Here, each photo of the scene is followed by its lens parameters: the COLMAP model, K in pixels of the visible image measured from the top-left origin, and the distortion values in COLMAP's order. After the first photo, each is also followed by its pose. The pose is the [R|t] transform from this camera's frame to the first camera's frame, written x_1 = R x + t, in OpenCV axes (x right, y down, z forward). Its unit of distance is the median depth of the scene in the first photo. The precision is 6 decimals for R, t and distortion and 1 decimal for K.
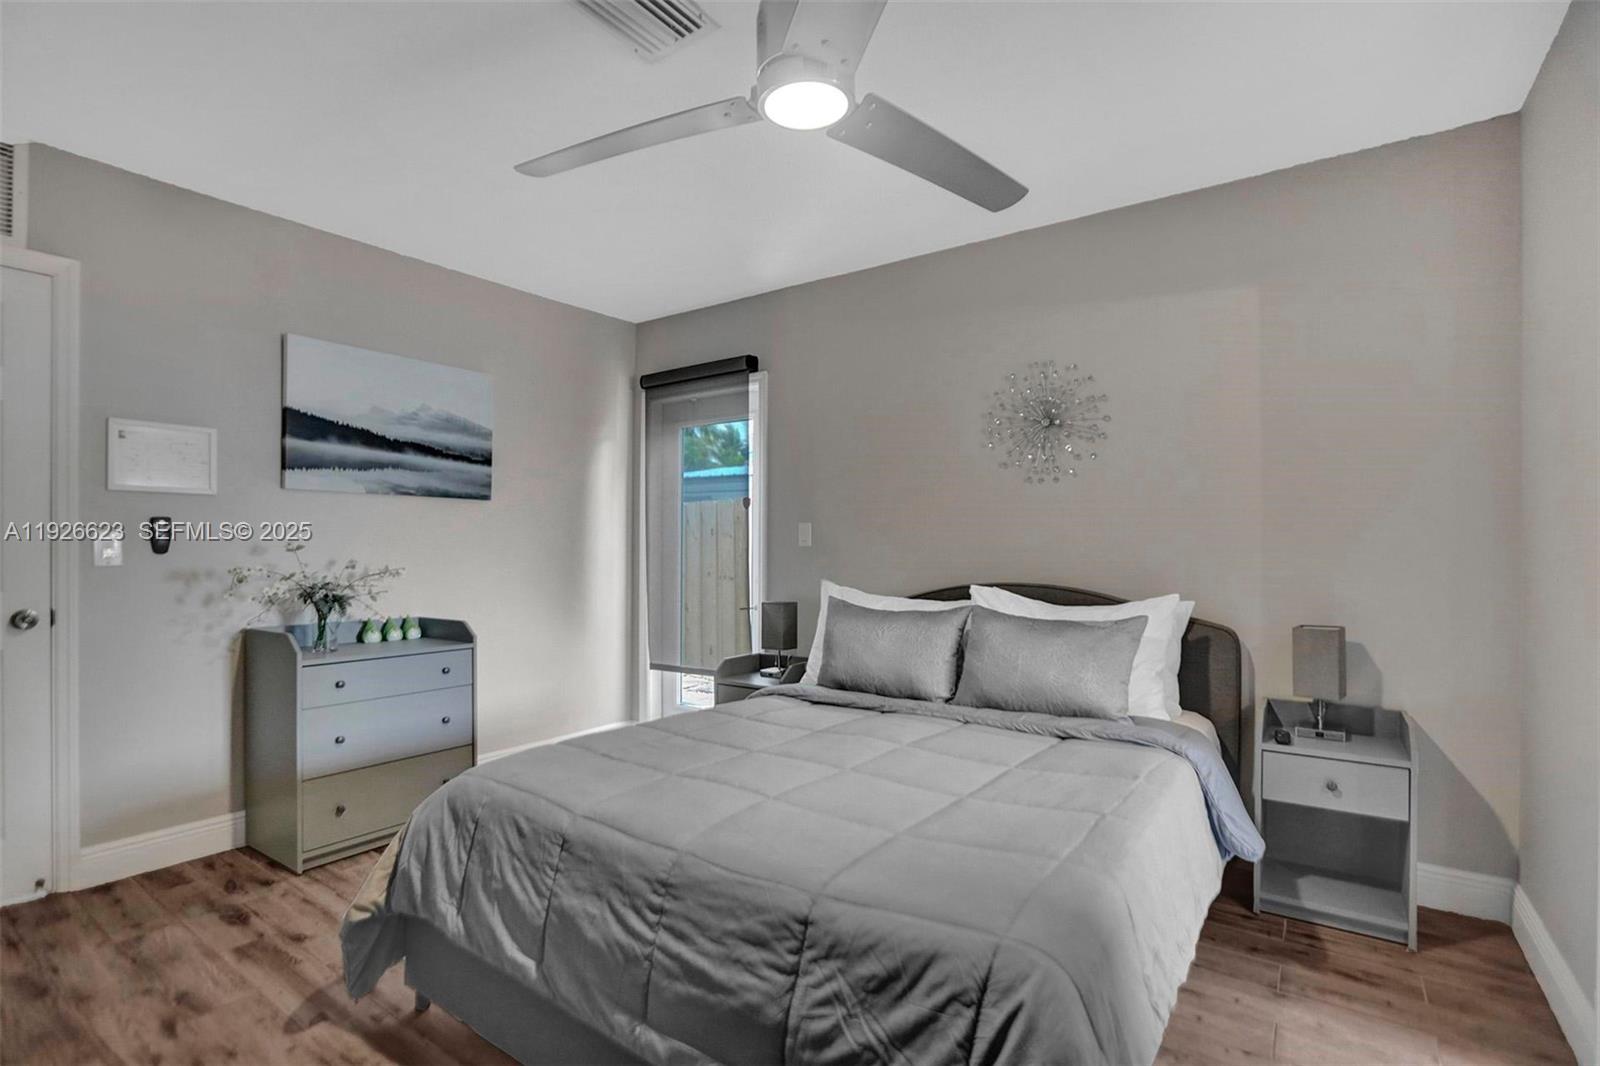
lens RADIAL K [[755.3, 0, 800.0], [0, 755.3, 533.0], [0, 0, 1]] dist [-0.000383, 0.029865]
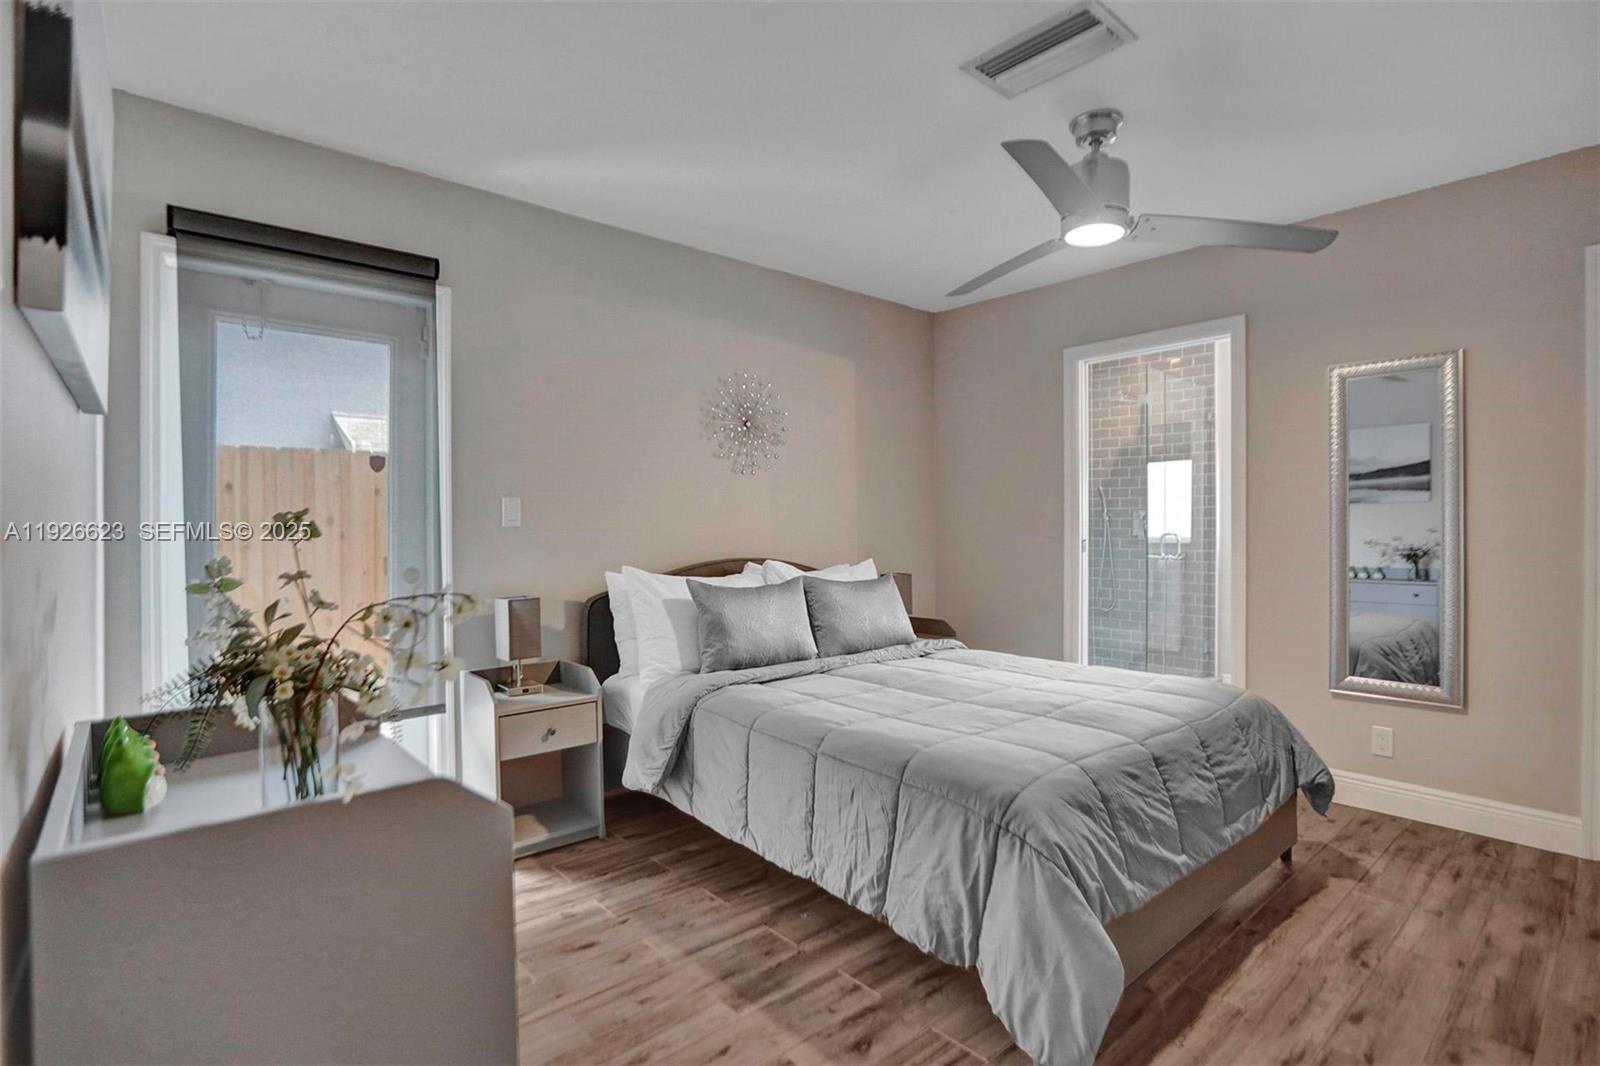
lens RADIAL K [[753.4, 0, 758.0], [0, 753.4, 524.8], [0, 0, 1]] dist [-0.060849, 0.030025]
pose [[0.273421, 0.009421, 0.961848, -0.976163], [-0.009933, 0.999926, -0.006970, 0.026141], [-0.961843, -0.007648, 0.273494, 0.773203]]
